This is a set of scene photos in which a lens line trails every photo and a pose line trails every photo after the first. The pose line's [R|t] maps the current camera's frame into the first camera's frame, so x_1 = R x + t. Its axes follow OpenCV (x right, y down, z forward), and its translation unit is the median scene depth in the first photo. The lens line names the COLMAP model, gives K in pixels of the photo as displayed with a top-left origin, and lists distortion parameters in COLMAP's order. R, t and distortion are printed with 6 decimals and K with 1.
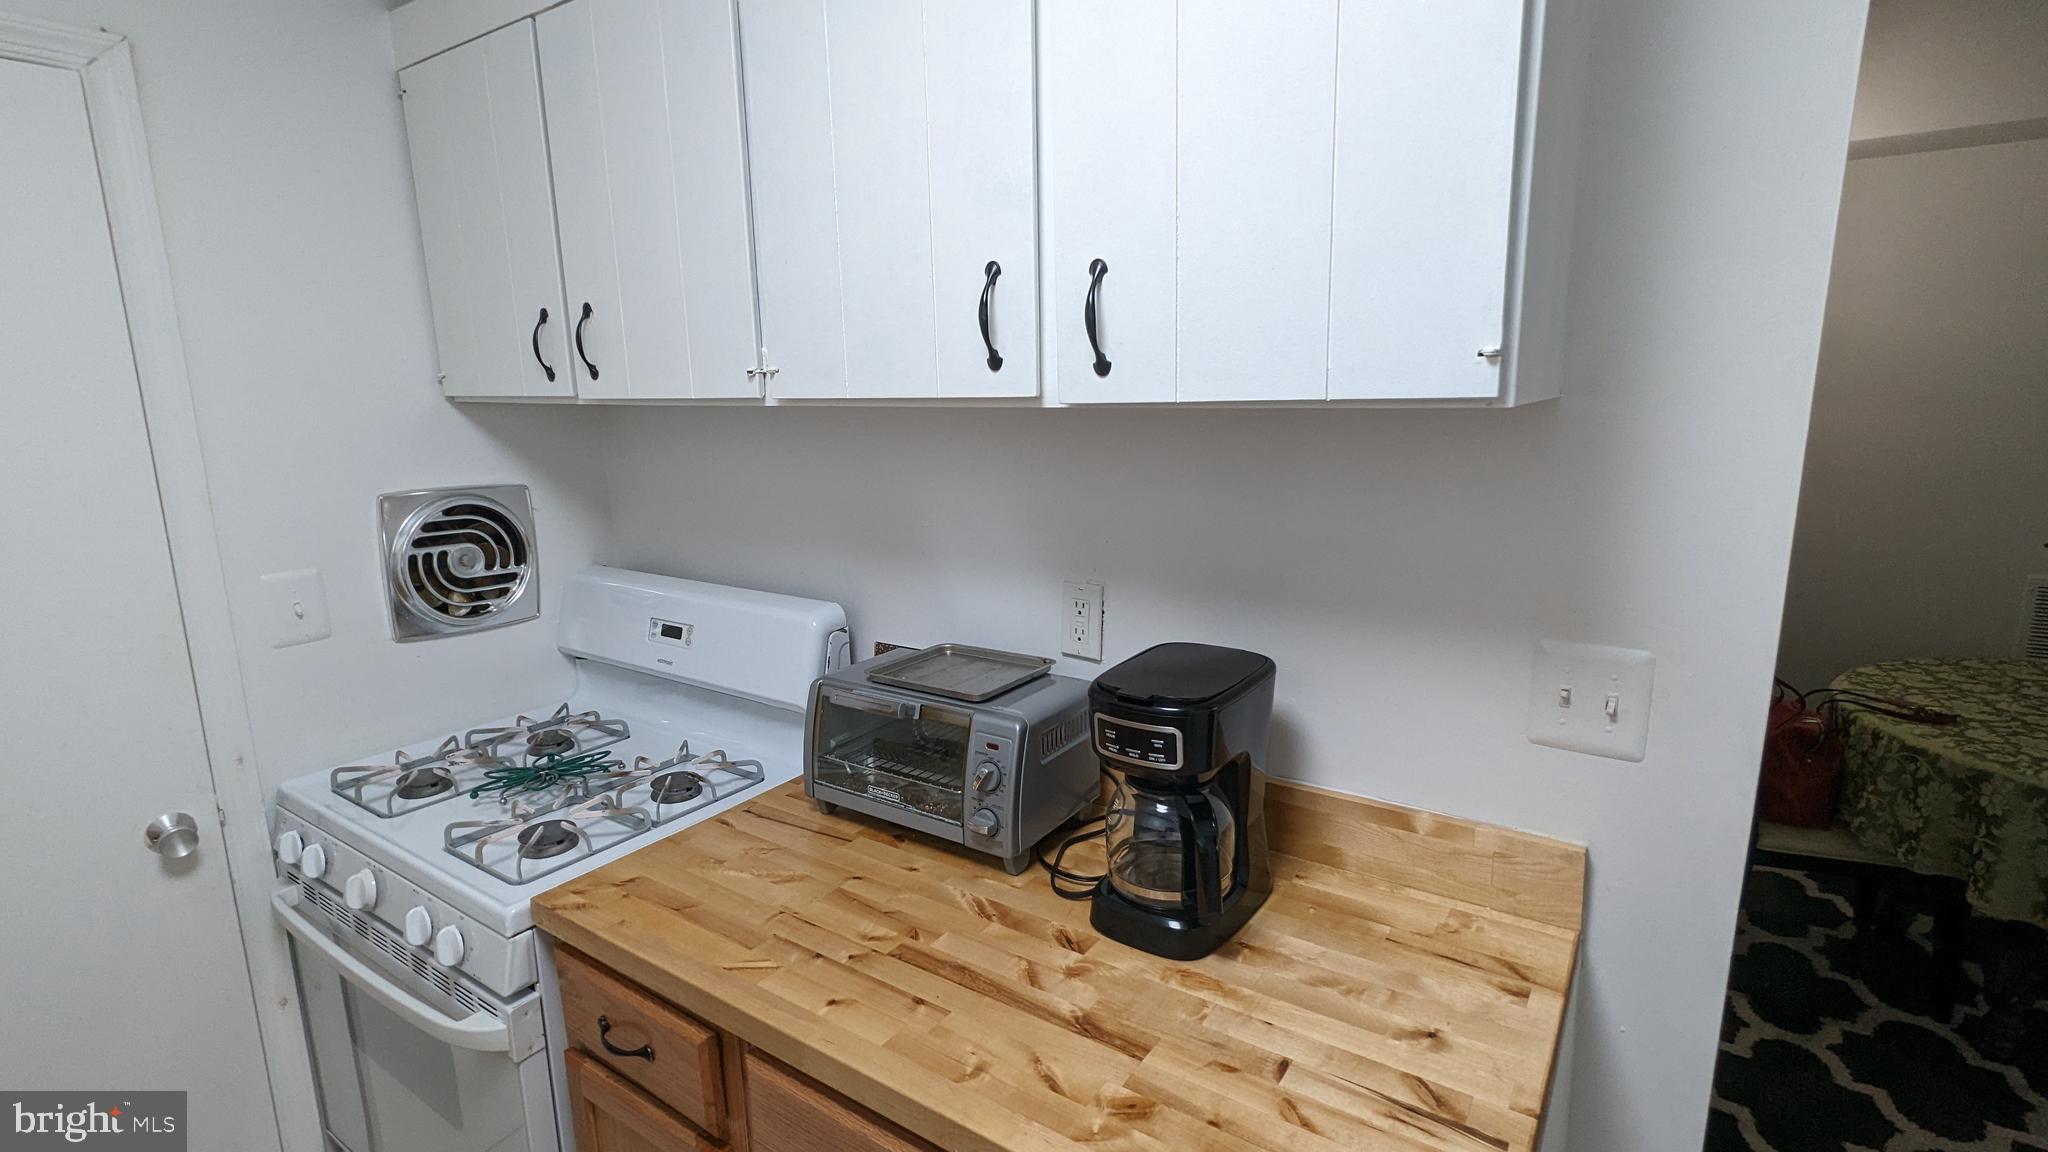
lens RADIAL K [[968.1, 0, 1022.5], [0, 968.1, 573.2], [0, 0, 1]] dist [0.001038, -0.000441]
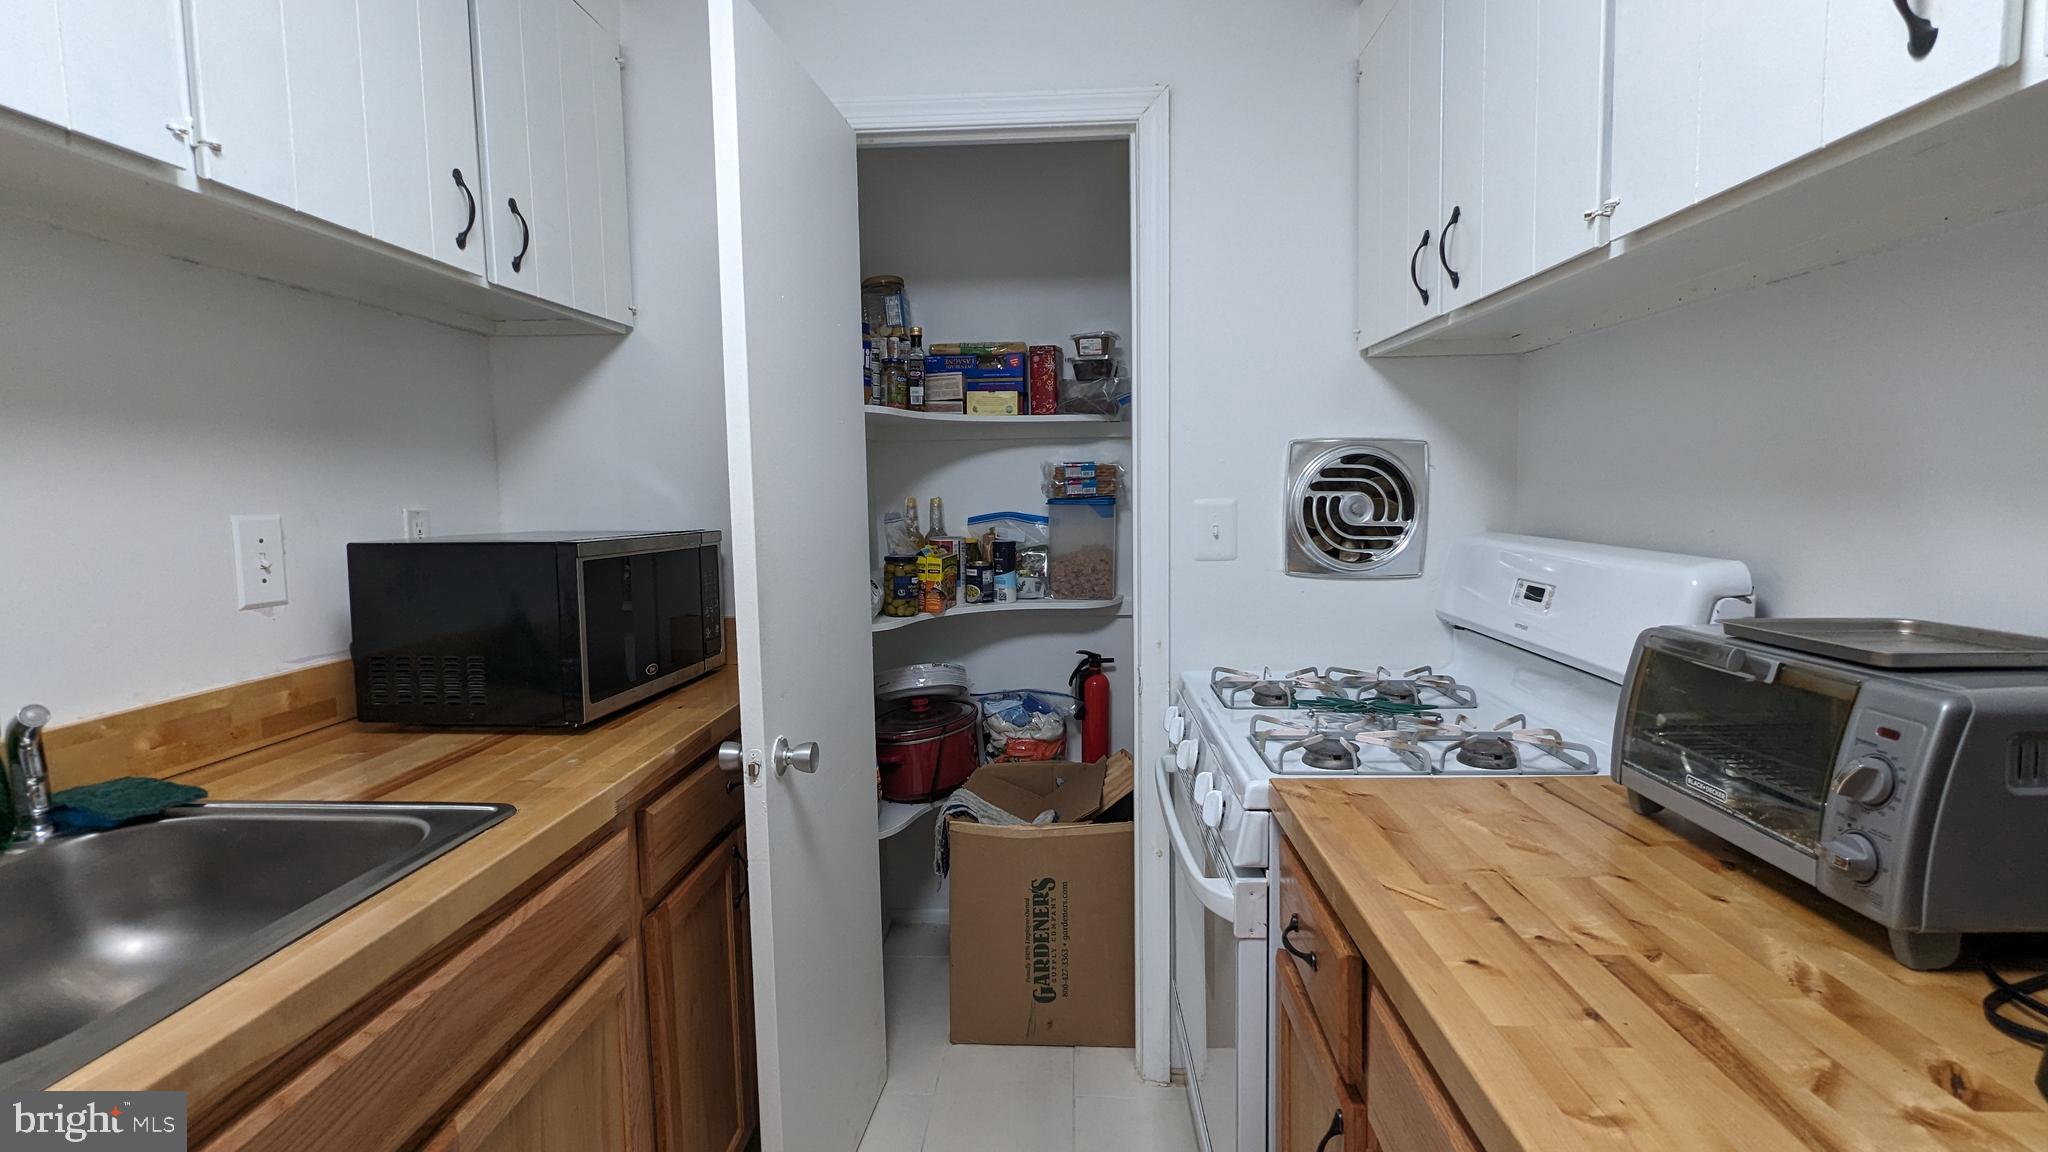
lens RADIAL K [[968.1, 0, 1025.9], [0, 968.1, 578.9], [0, 0, 1]] dist [0.001038, -0.000441]
pose [[0.534091, 0.089388, -0.840688, 0.165304], [-0.151990, 0.988345, 0.008528, 0.148982], [0.831652, 0.123221, 0.541452, 0.206784]]
